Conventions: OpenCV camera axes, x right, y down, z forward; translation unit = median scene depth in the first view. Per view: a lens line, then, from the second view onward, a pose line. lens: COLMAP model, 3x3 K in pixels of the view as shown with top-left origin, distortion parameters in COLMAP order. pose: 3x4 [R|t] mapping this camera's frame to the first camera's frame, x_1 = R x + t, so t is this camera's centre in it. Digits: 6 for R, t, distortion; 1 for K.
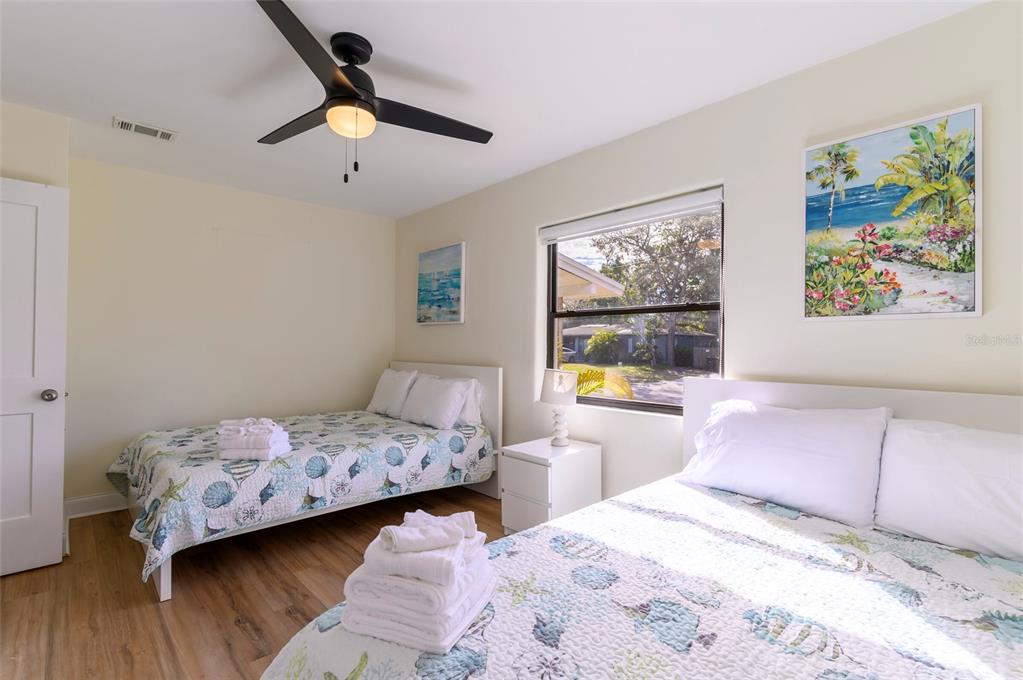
lens RADIAL K [[463.9, 0, 509.5], [0, 463.9, 341.3], [0, 0, 1]] dist [0.008517, -0.001296]
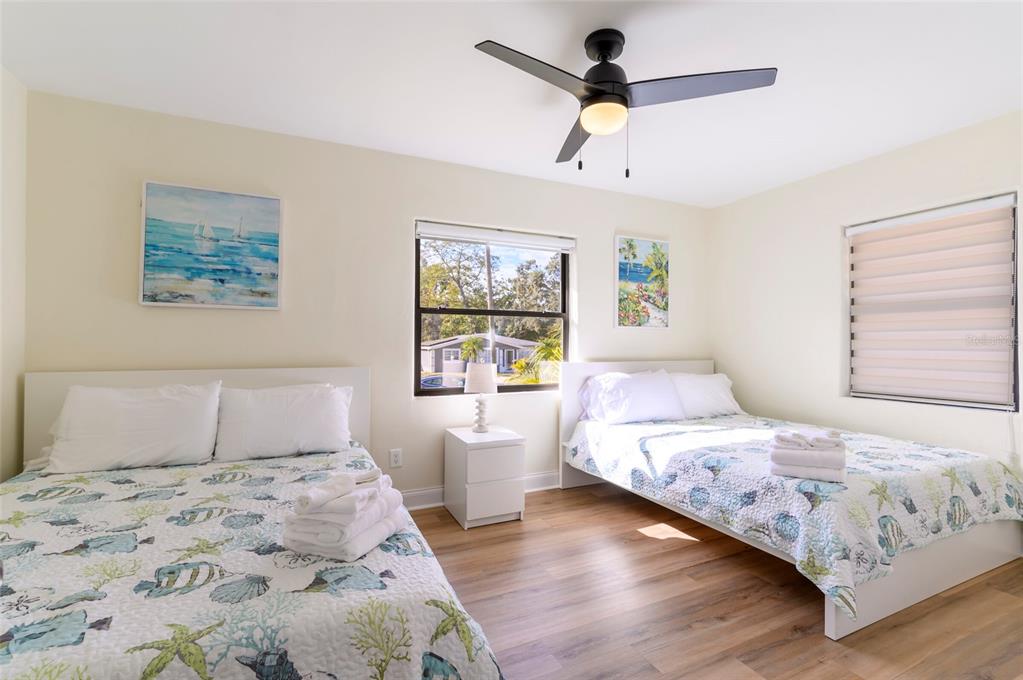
lens RADIAL K [[463.9, 0, 516.1], [0, 463.9, 342.2], [0, 0, 1]] dist [0.008517, -0.001296]
pose [[0.324581, 0.003301, 0.945852, -1.290806], [-0.005675, 0.999983, -0.001542, 0.018992], [-0.945841, -0.004867, 0.324594, 0.805987]]
